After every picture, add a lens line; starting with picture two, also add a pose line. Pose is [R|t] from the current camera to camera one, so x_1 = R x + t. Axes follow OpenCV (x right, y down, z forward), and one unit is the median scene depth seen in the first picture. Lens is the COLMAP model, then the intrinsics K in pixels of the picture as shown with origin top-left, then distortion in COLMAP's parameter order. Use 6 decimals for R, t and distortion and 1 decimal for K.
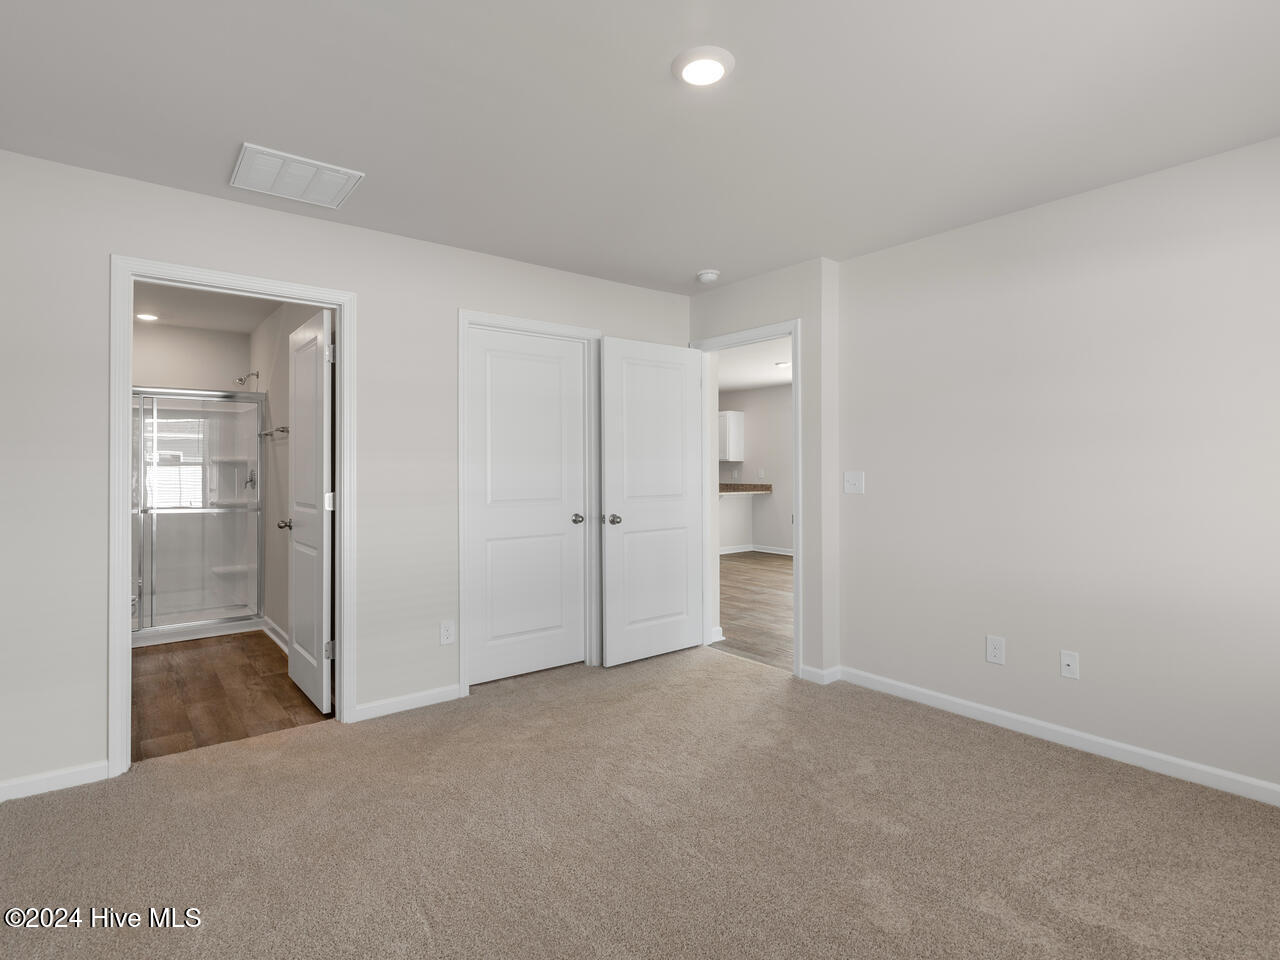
lens RADIAL K [[666.9, 0, 638.3], [0, 666.9, 468.0], [0, 0, 1]] dist [0.000659, -0.000376]
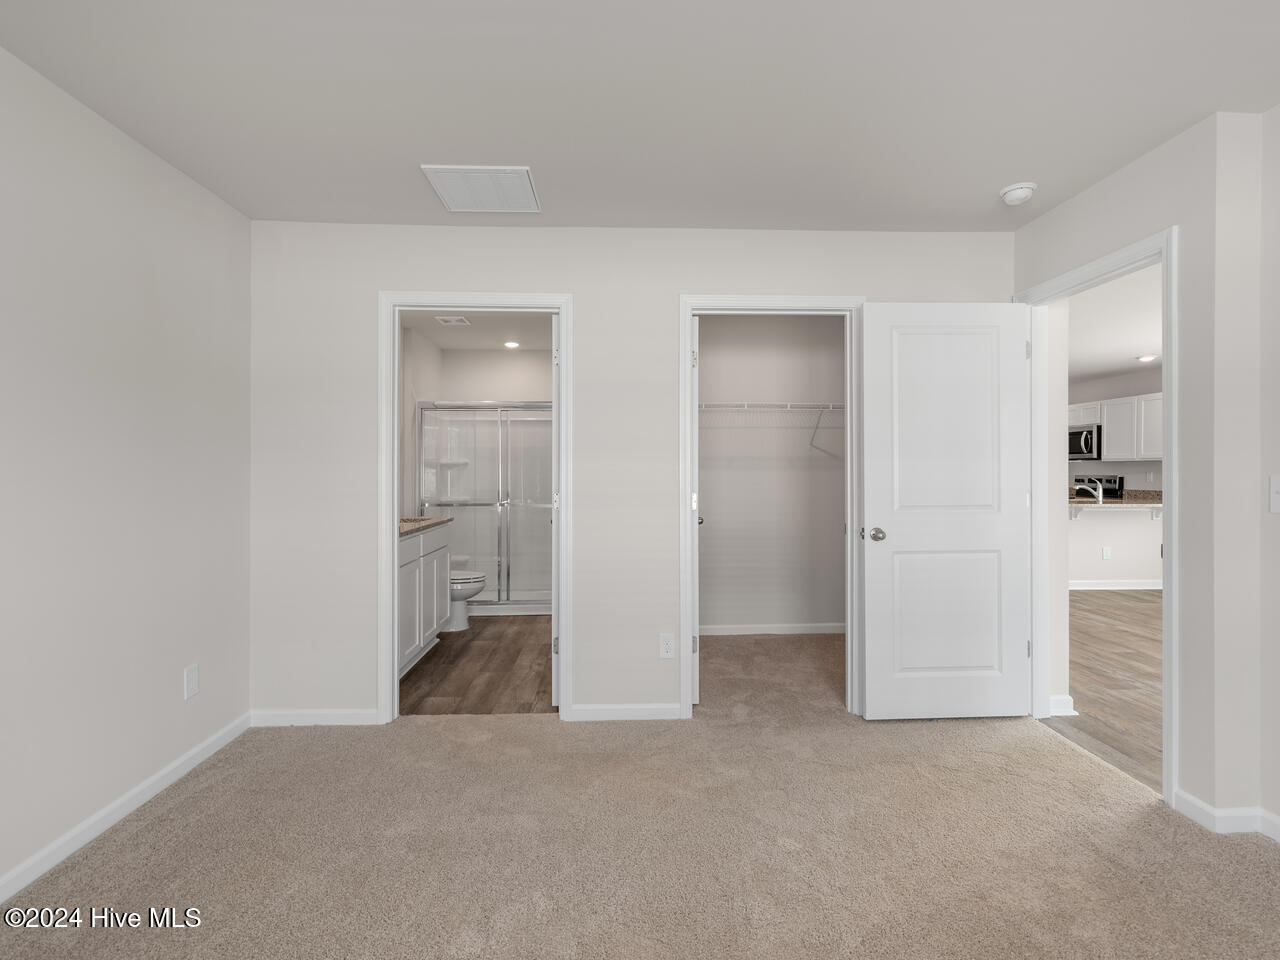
lens RADIAL K [[658.2, 0, 628.9], [0, 658.2, 474.1], [0, 0, 1]] dist [-0.000533, -0.001390]
pose [[0.807467, 0.004354, -0.589896, 0.197327], [-0.000624, 0.999979, 0.006527, 0.001374], [0.589912, -0.004902, 0.807453, 0.216556]]
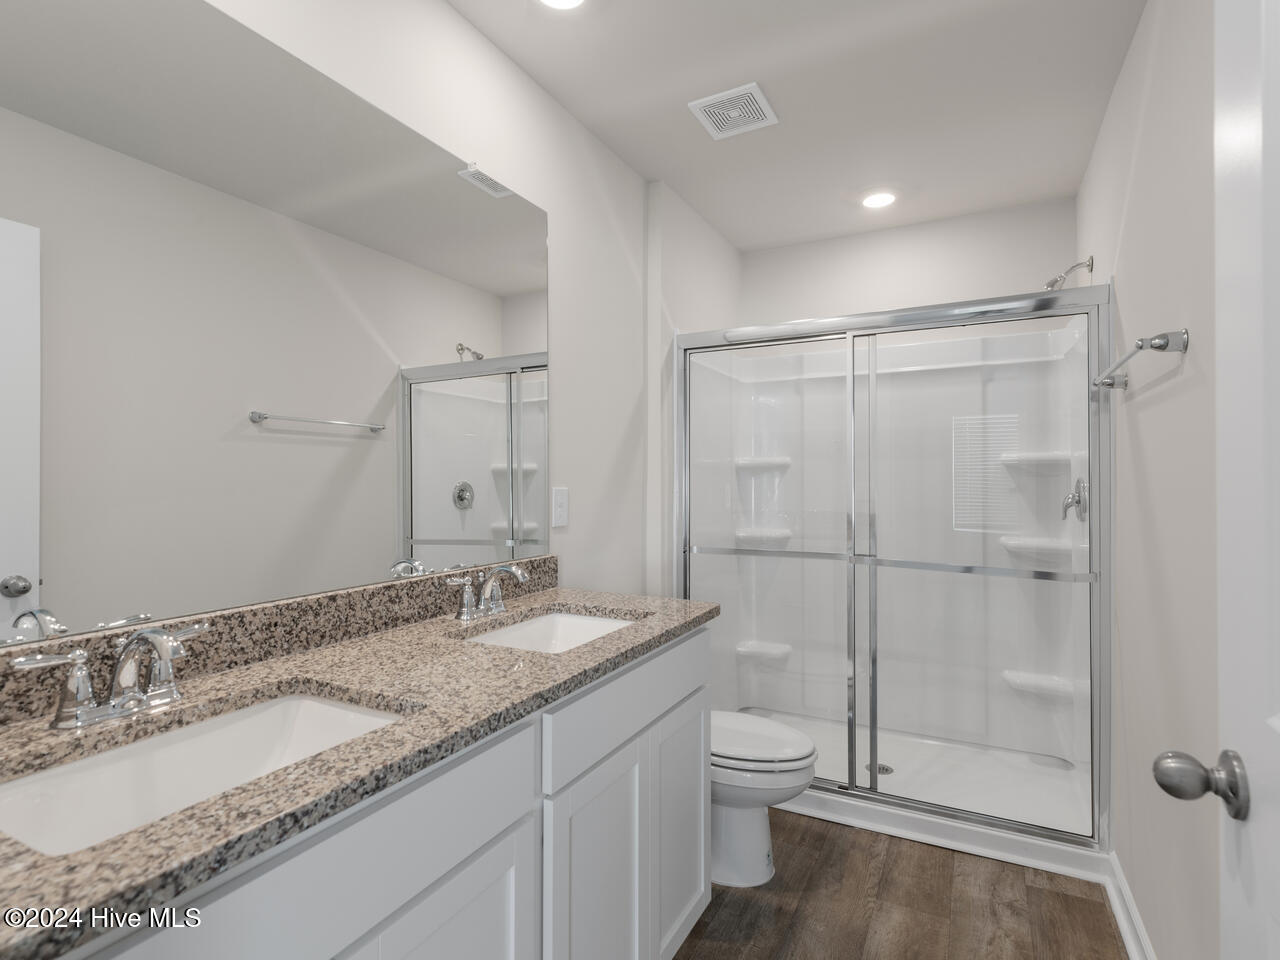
lens RADIAL K [[658.2, 0, 628.9], [0, 658.2, 474.1], [0, 0, 1]] dist [-0.000533, -0.001390]
pose [[0.404869, -0.004963, -0.914361, -0.441167], [-0.000101, 0.999985, -0.005472, 0.002902], [0.914375, 0.002307, 0.404862, 0.808360]]
